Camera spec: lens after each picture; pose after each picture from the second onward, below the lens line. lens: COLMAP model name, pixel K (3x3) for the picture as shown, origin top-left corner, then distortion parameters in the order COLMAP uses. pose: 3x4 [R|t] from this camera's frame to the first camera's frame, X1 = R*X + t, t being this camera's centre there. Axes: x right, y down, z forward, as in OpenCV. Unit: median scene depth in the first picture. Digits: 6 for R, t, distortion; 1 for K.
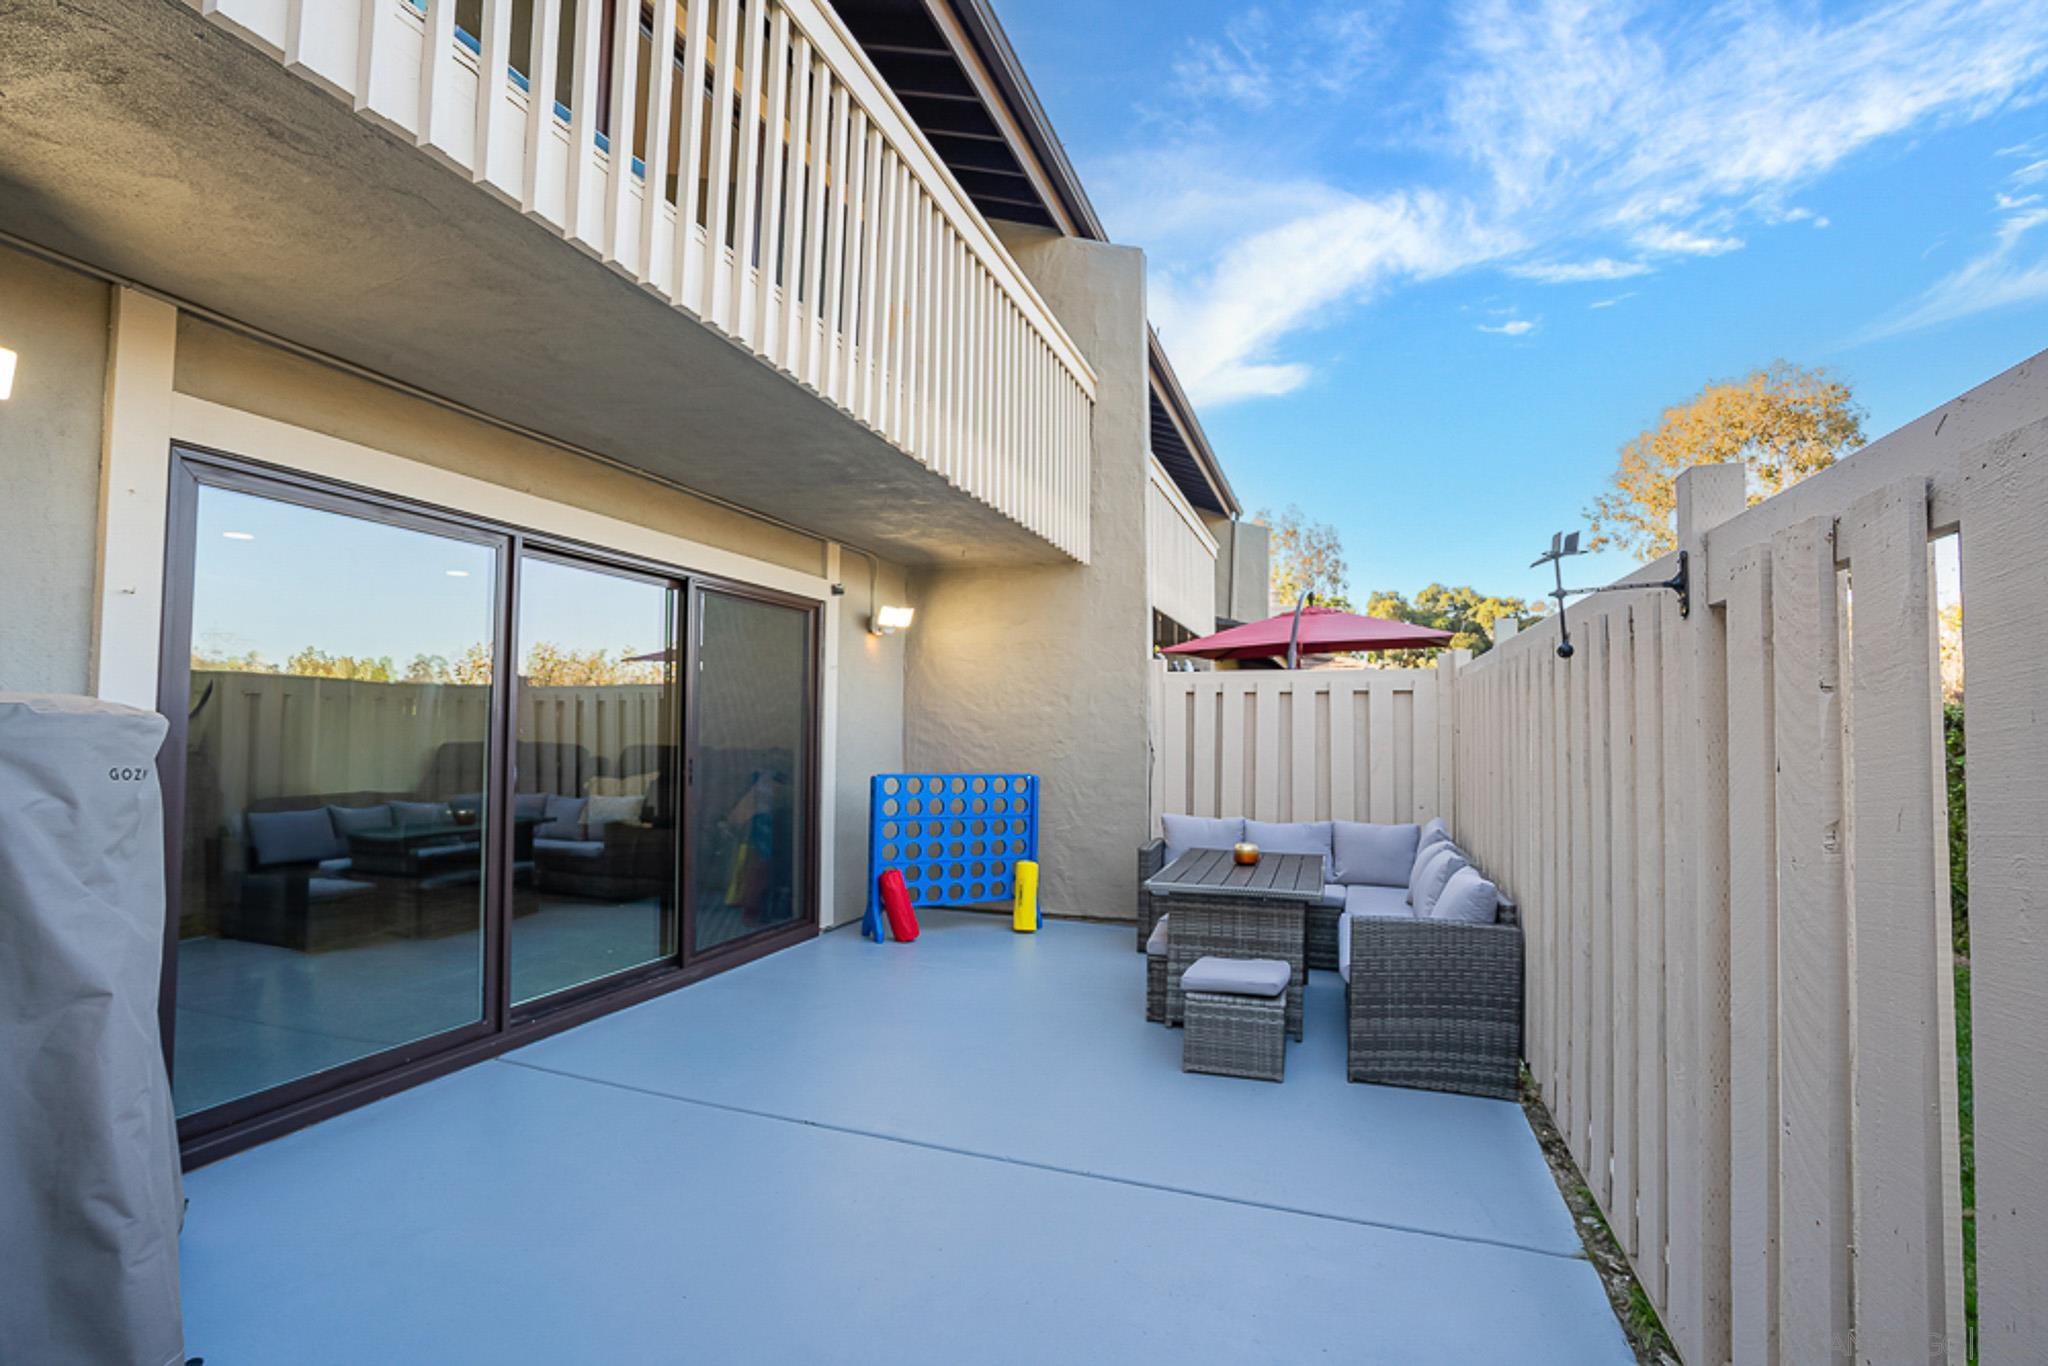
lens RADIAL K [[964.8, 0, 1015.2], [0, 964.8, 686.9], [0, 0, 1]] dist [-0.065947, 0.027523]
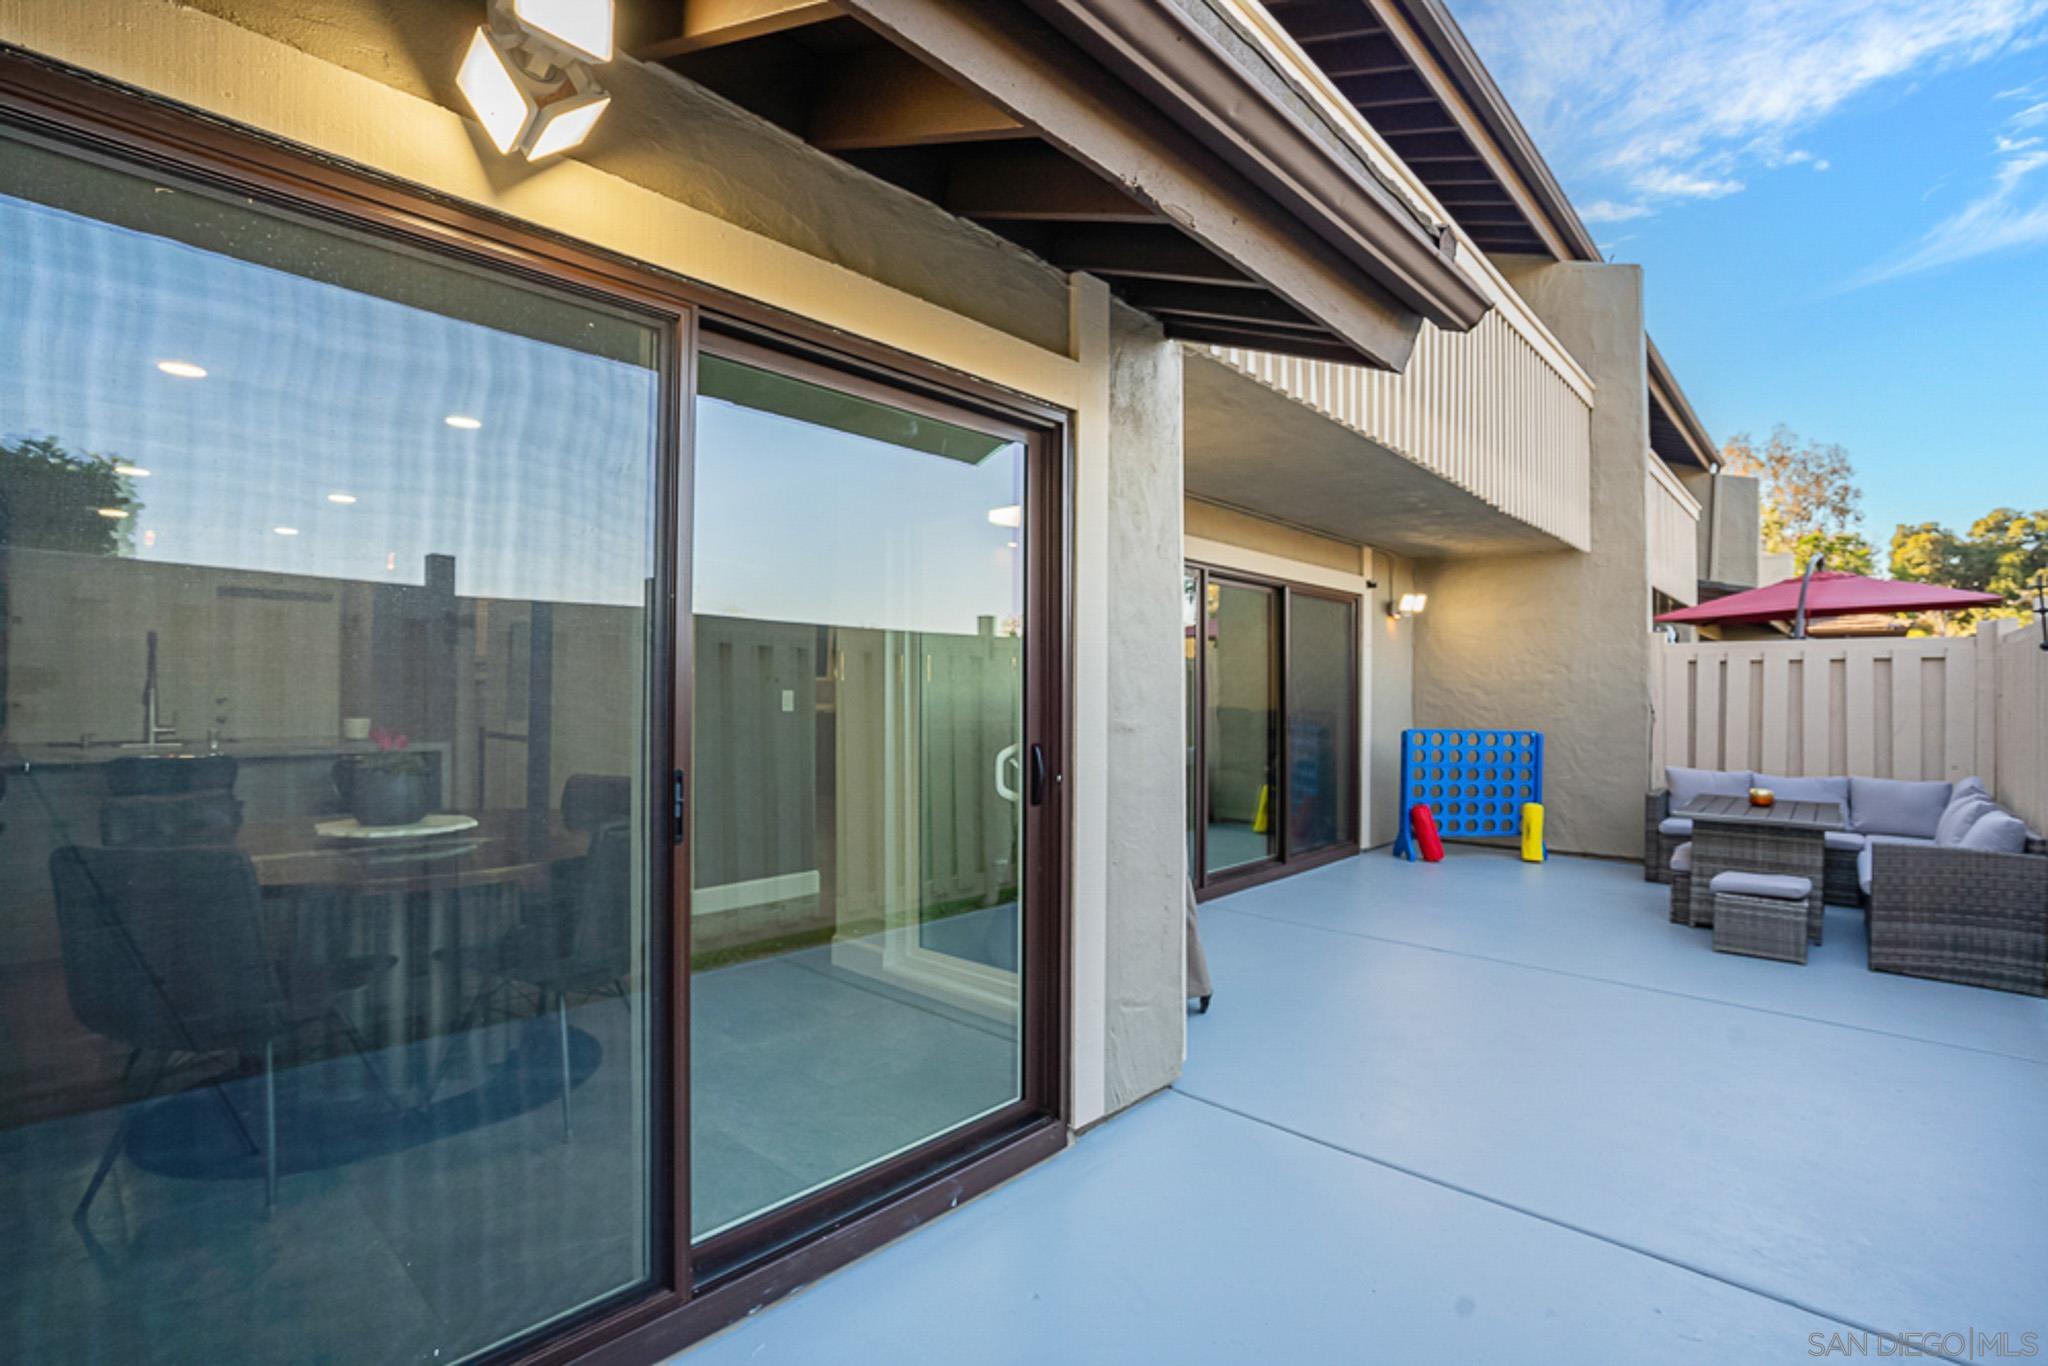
lens RADIAL K [[959.5, 0, 1007.7], [0, 959.5, 684.4], [0, 0, 1]] dist [-0.043057, 0.014137]
pose [[0.918932, -0.005906, -0.394373, -0.124835], [0.019266, 0.999366, 0.029926, -0.015610], [0.393946, -0.035098, 0.918463, -0.342397]]
